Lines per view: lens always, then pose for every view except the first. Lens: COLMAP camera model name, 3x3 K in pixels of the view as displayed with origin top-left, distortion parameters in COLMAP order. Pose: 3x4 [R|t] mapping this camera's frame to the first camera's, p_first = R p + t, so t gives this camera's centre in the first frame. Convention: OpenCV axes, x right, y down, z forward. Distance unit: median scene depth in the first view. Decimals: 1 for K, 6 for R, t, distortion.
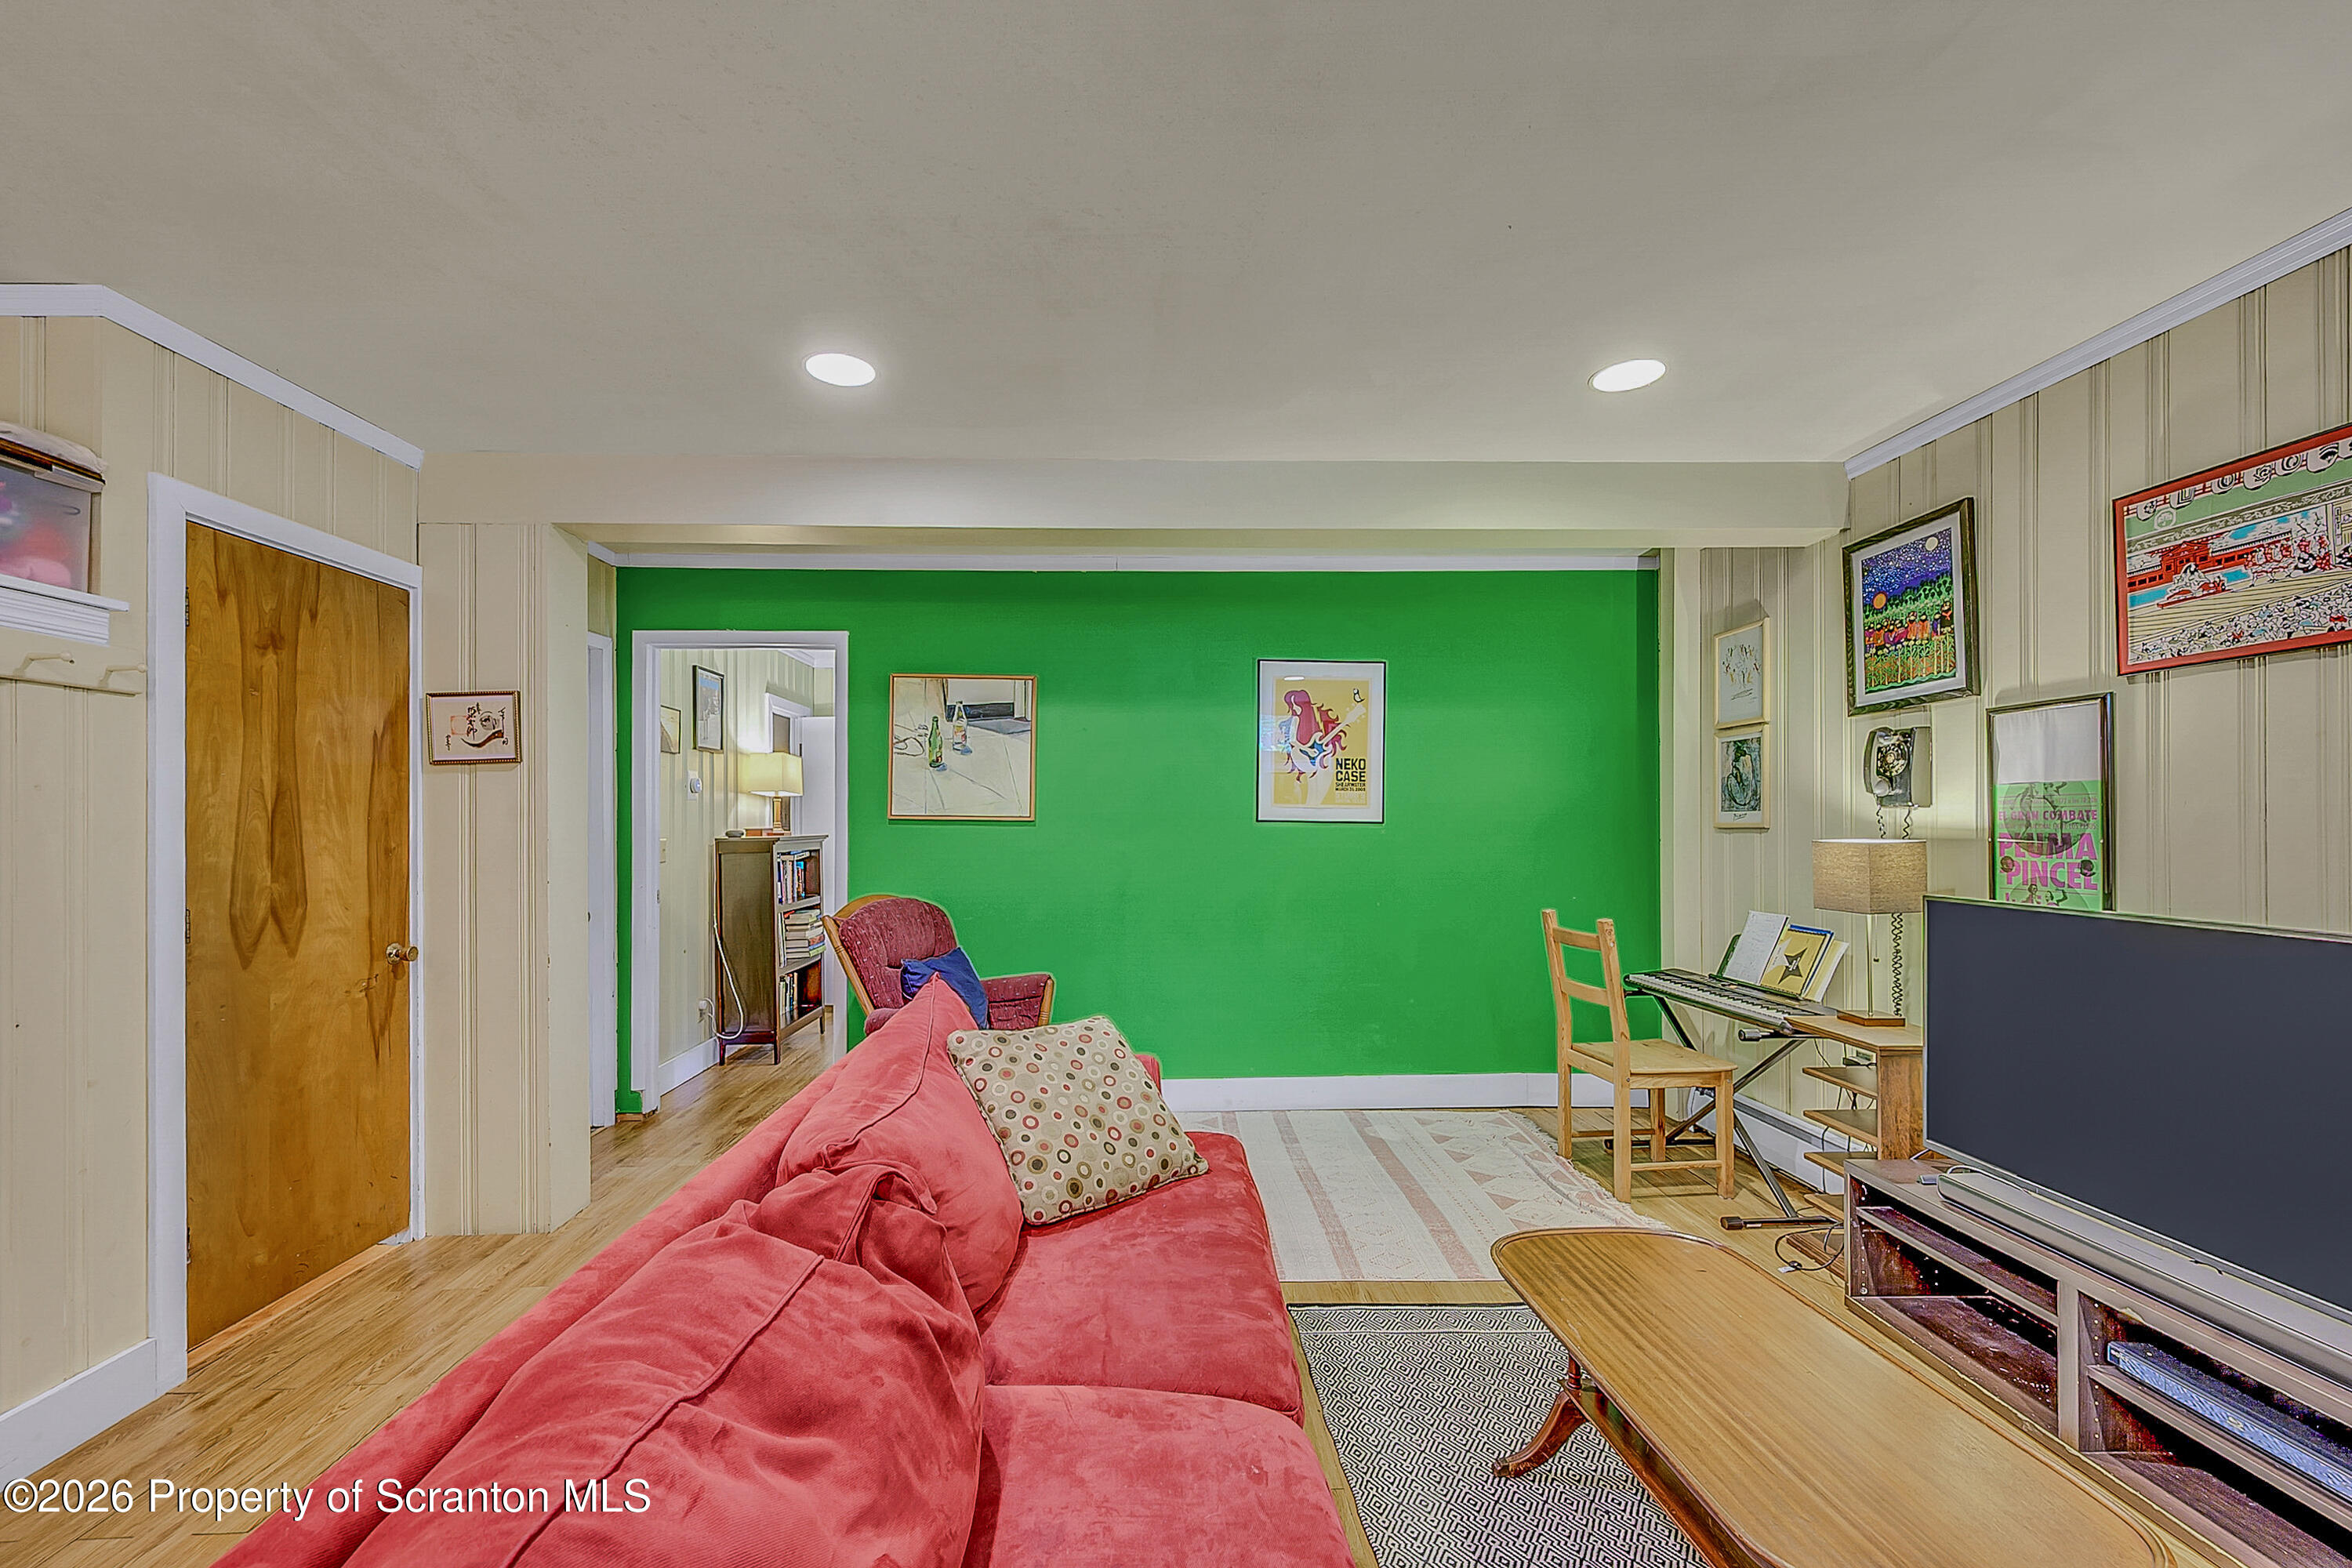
lens RADIAL K [[963.0, 0, 1128.8], [0, 963.0, 819.0], [0, 0, 1]] dist [-0.000929, 0.000111]
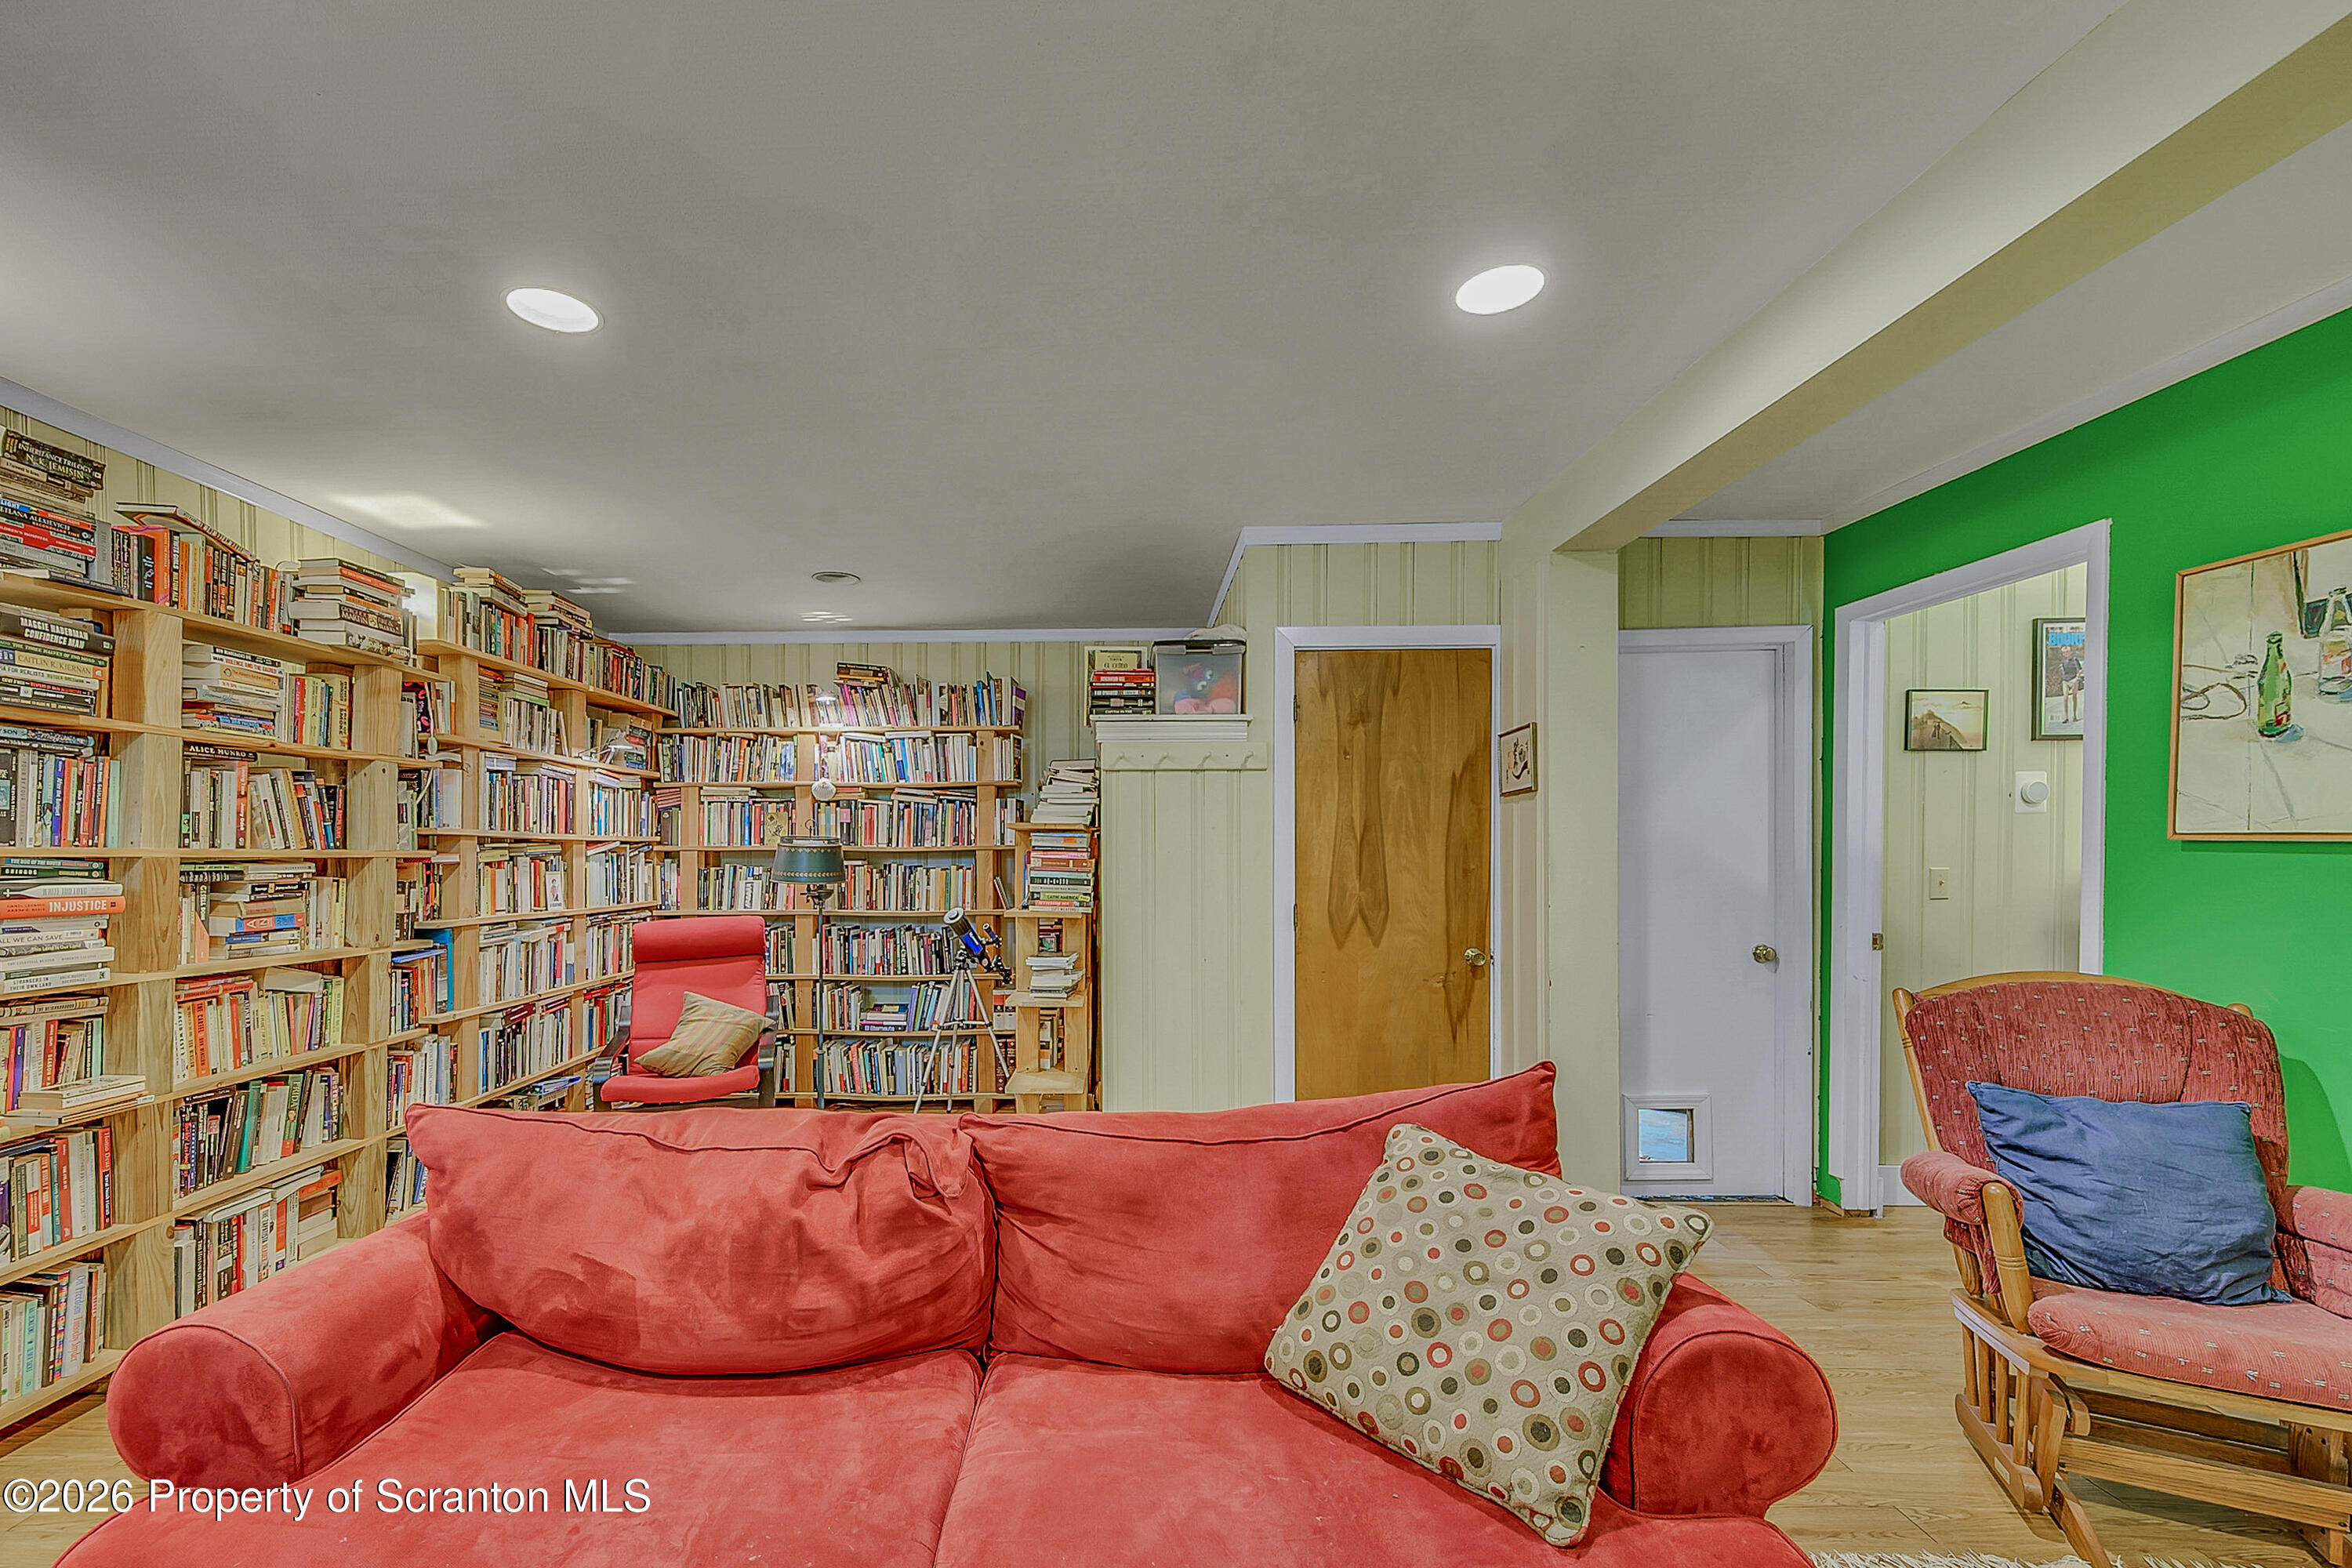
lens RADIAL K [[963.0, 0, 1116.2], [0, 963.0, 848.9], [0, 0, 1]] dist [-0.000929, 0.000111]
pose [[-0.032745, 0.003539, -0.999457, 0.481436], [0.006386, 0.999974, 0.003332, -0.001346], [0.999443, -0.006273, -0.032766, 0.644204]]
